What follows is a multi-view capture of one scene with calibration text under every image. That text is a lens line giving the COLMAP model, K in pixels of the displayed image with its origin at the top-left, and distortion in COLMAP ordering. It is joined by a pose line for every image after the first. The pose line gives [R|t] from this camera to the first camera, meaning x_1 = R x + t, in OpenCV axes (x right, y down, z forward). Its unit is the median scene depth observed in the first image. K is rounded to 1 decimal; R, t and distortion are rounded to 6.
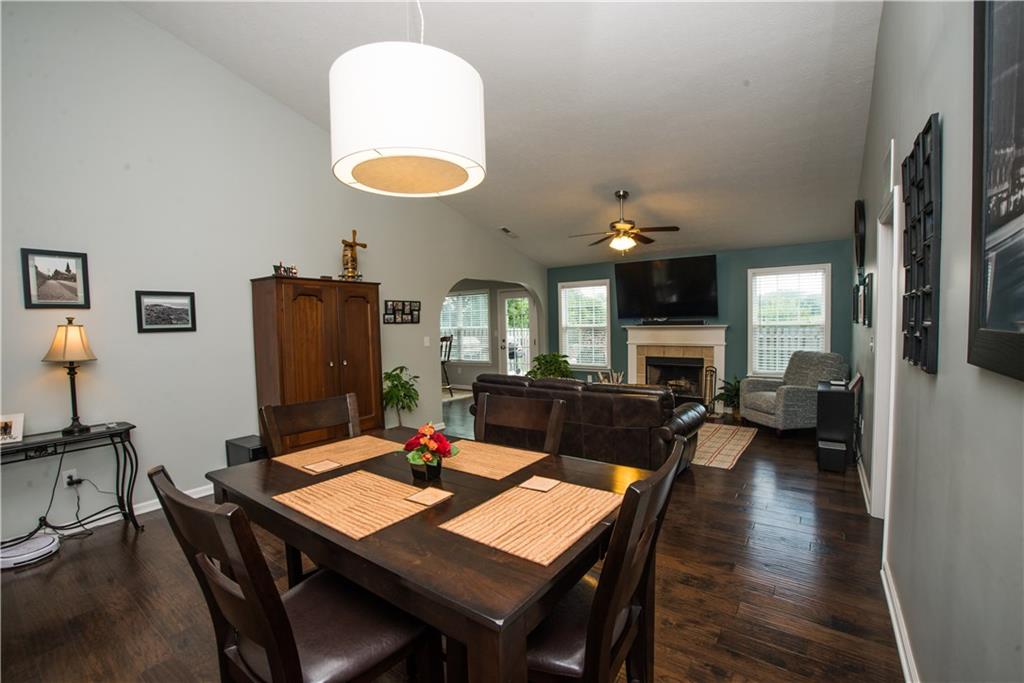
lens RADIAL K [[442.5, 0, 511.8], [0, 442.5, 343.4], [0, 0, 1]] dist [-0.065737, 0.020245]
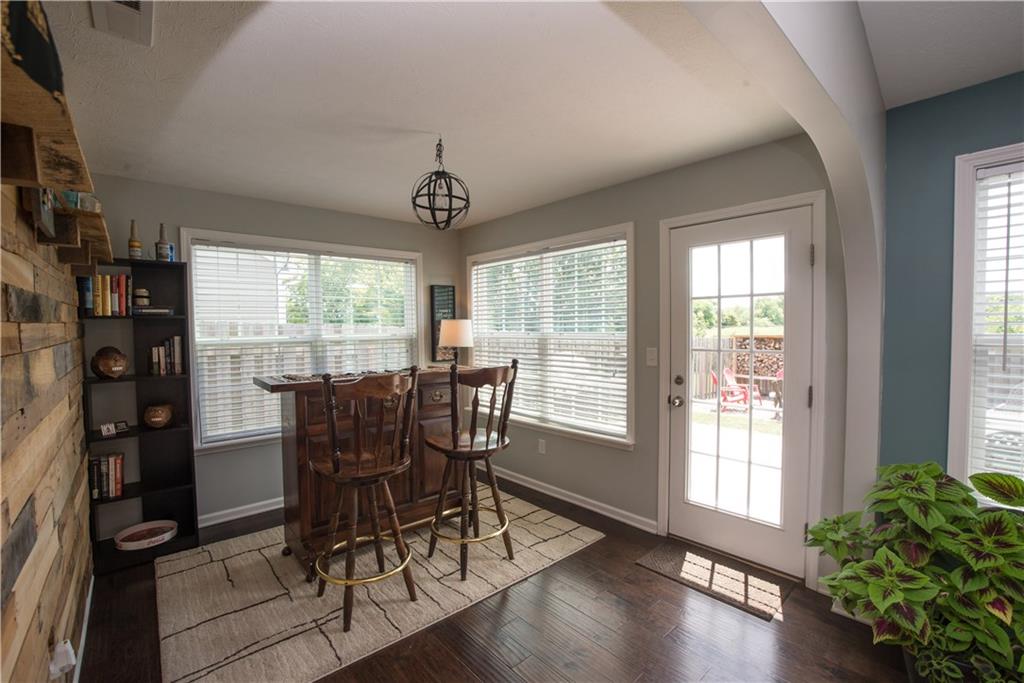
lens RADIAL K [[442.5, 0, 511.8], [0, 442.5, 343.4], [0, 0, 1]] dist [-0.065737, 0.020245]
pose [[0.976513, 0.018953, -0.214625, -0.111917], [-0.020693, 0.999769, -0.005862, -0.046187], [0.214464, 0.010165, 0.976679, 1.087753]]
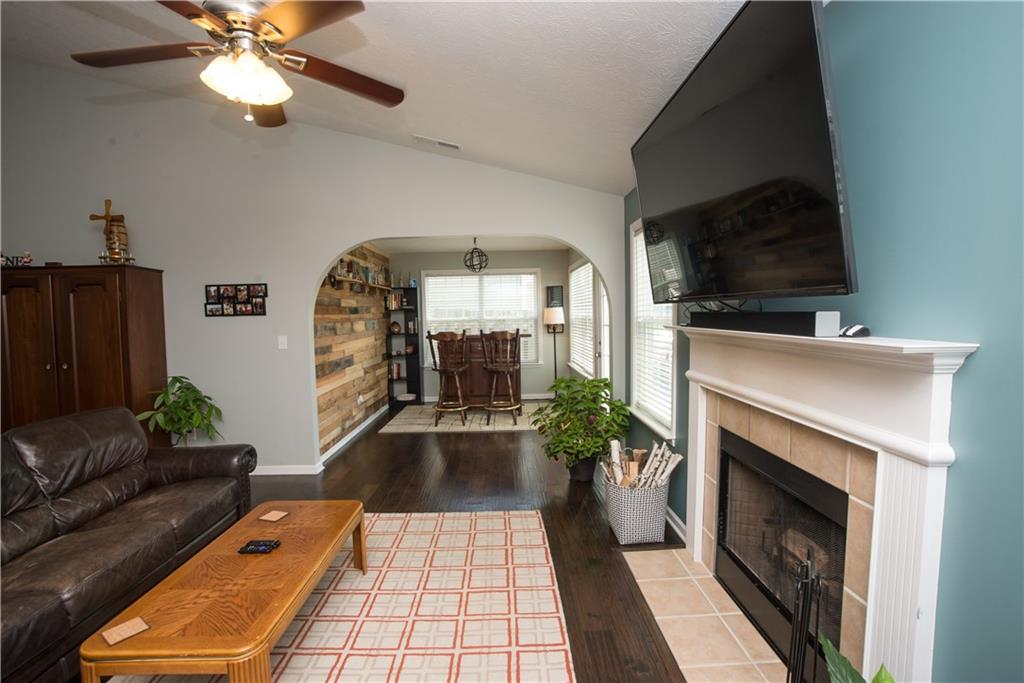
lens RADIAL K [[468.9, 0, 512.0], [0, 468.9, 343.5], [0, 0, 1]] dist [-0.064946, 0.021923]
pose [[0.603163, 0.061377, -0.795253, 0.619407], [-0.031528, 0.998090, 0.053119, -0.054441], [0.796995, -0.006967, 0.603946, 0.908576]]
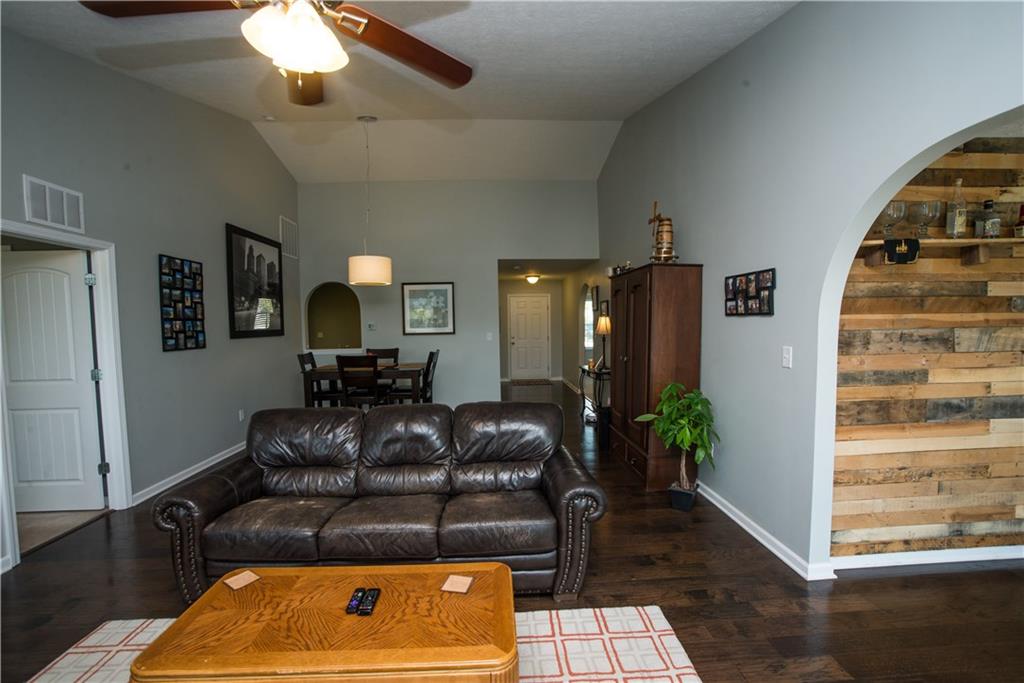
lens RADIAL K [[442.5, 0, 511.8], [0, 442.5, 343.4], [0, 0, 1]] dist [-0.065737, 0.020245]
pose [[-0.781652, 0.065715, -0.620243, 0.307757], [0.003375, 0.994865, 0.101154, -0.066238], [0.623705, 0.076974, -0.777860, 1.238365]]
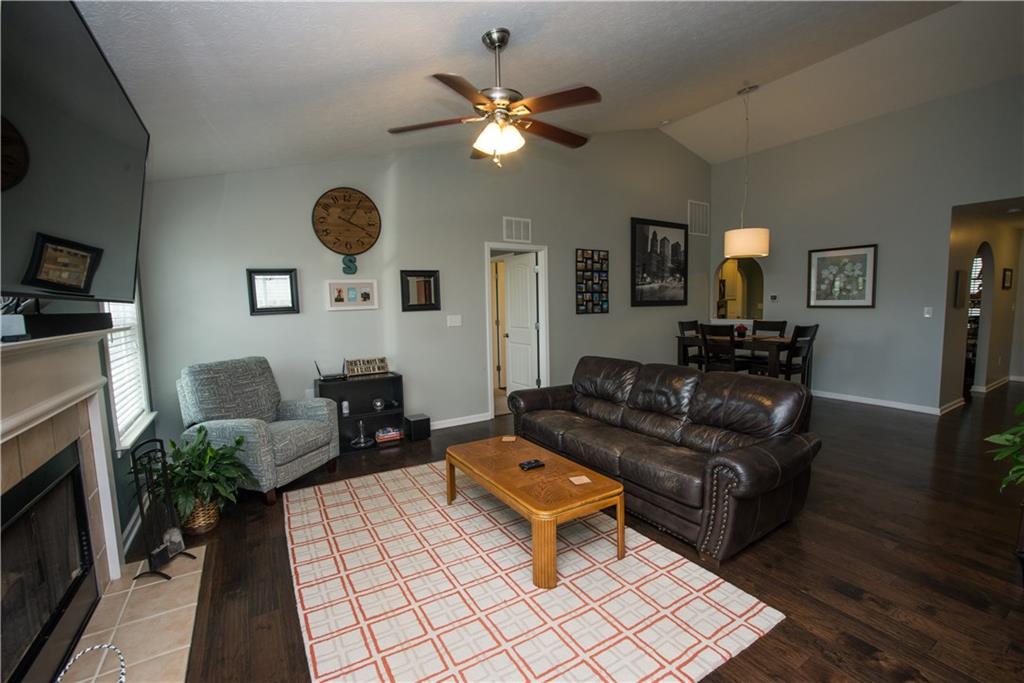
lens RADIAL K [[442.5, 0, 511.8], [0, 442.5, 343.4], [0, 0, 1]] dist [-0.065737, 0.020245]
pose [[-0.922687, 0.002942, 0.385539, 0.050782], [0.058469, 0.989473, 0.132381, -0.065571], [-0.381091, 0.144688, -0.913146, 1.400399]]
